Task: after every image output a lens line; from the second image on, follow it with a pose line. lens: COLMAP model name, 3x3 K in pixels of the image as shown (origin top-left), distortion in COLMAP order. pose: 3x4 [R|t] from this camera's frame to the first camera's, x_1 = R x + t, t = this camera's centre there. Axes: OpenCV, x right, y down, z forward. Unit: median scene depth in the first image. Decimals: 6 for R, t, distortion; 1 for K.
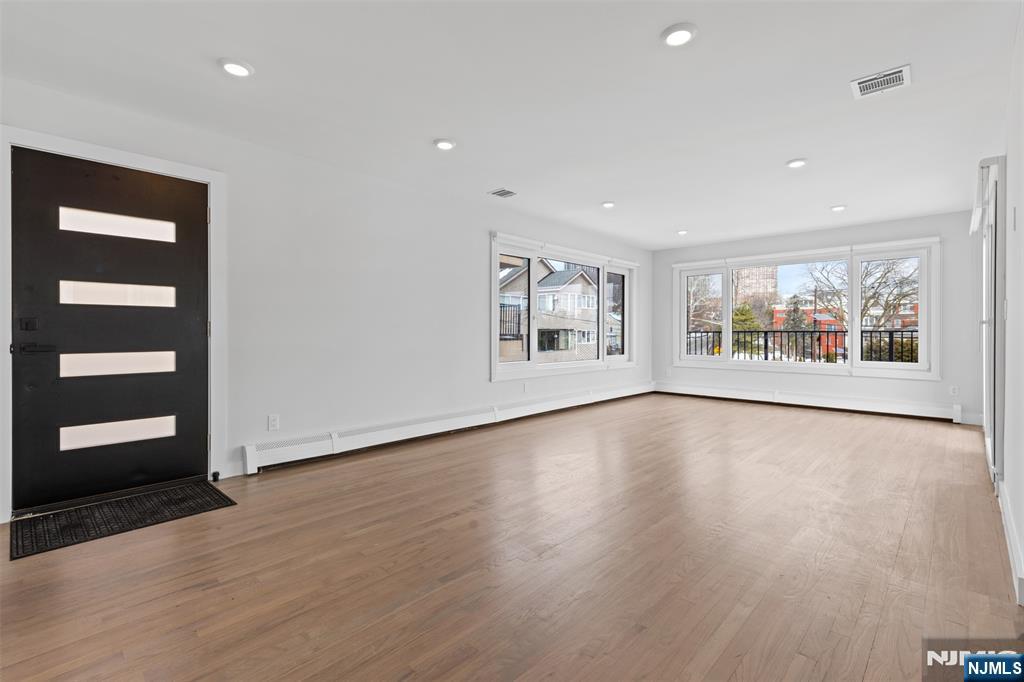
lens RADIAL K [[462.4, 0, 512.6], [0, 462.4, 335.5], [0, 0, 1]] dist [0.012518, 0.000040]
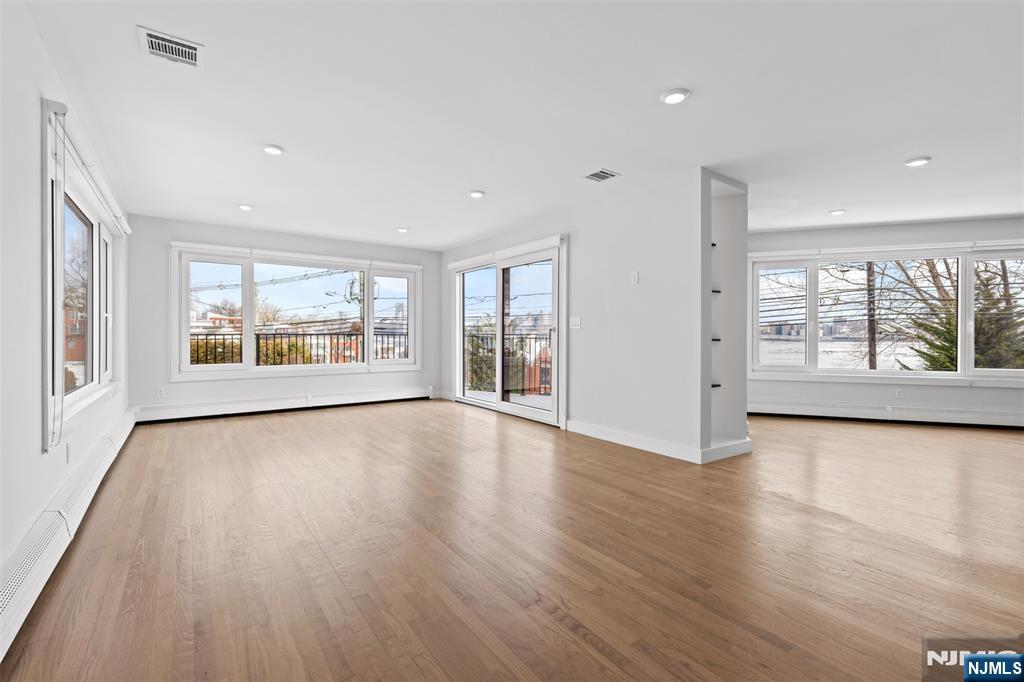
lens RADIAL K [[462.4, 0, 512.6], [0, 462.4, 335.5], [0, 0, 1]] dist [0.012518, 0.000040]
pose [[0.171522, -0.001170, 0.985180, -0.398689], [0.006645, 0.999978, 0.000031, -0.004213], [-0.985158, 0.006542, 0.171526, 0.515947]]
